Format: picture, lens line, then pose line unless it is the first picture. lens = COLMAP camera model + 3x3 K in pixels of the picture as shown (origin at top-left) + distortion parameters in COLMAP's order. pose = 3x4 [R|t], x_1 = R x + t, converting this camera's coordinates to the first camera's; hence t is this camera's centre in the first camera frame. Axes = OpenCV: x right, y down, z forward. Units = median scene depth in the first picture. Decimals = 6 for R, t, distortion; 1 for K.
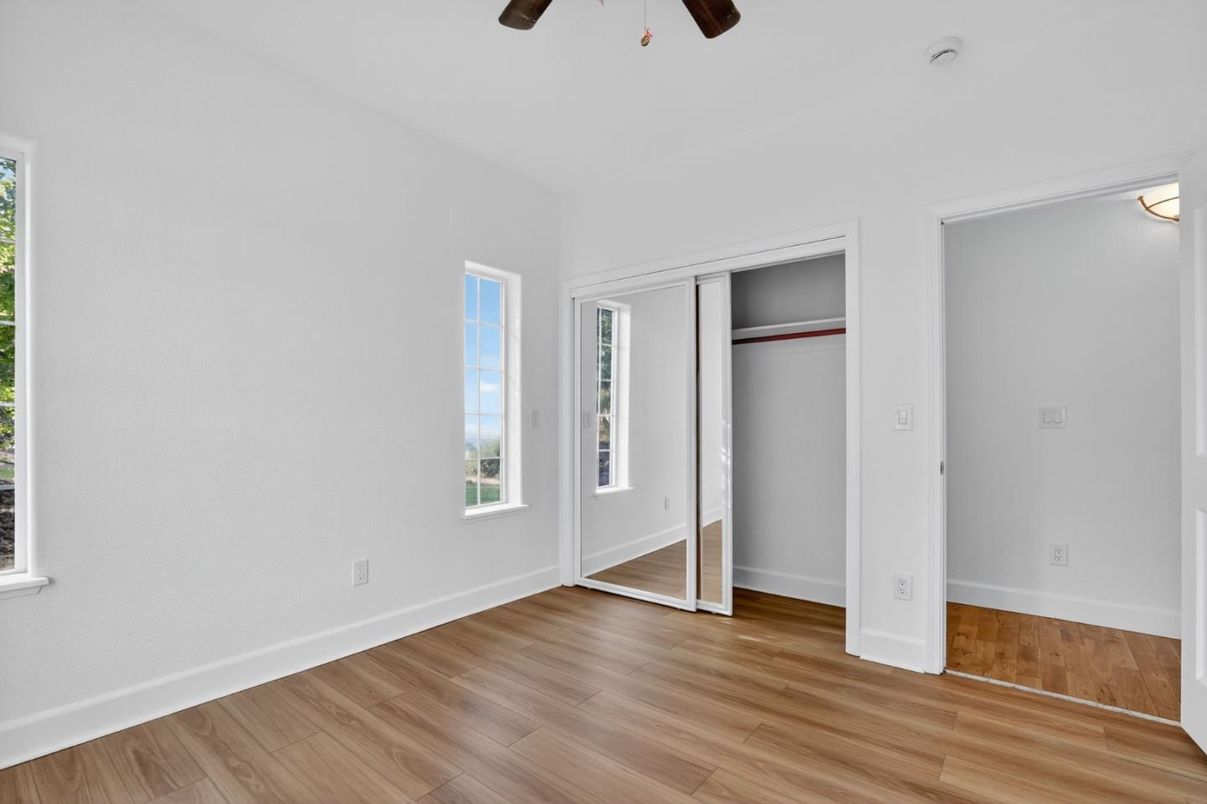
lens RADIAL K [[552.4, 0, 599.4], [0, 552.4, 423.6], [0, 0, 1]] dist [-0.013865, 0.000977]
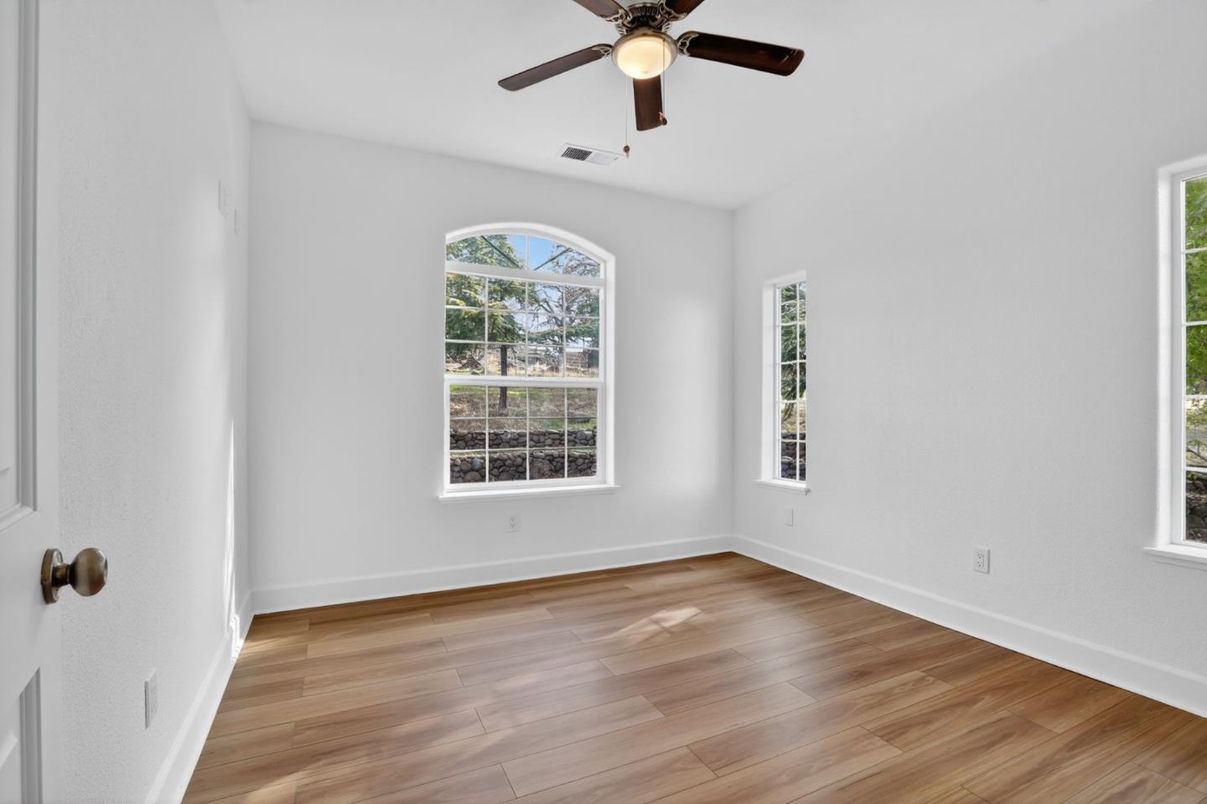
lens RADIAL K [[552.4, 0, 599.4], [0, 552.4, 423.6], [0, 0, 1]] dist [-0.013865, 0.000977]
pose [[-0.434029, 0.019974, -0.900678, 0.834734], [-0.000120, 0.999753, 0.022229, -0.005133], [0.900899, 0.009756, -0.433919, 0.873639]]
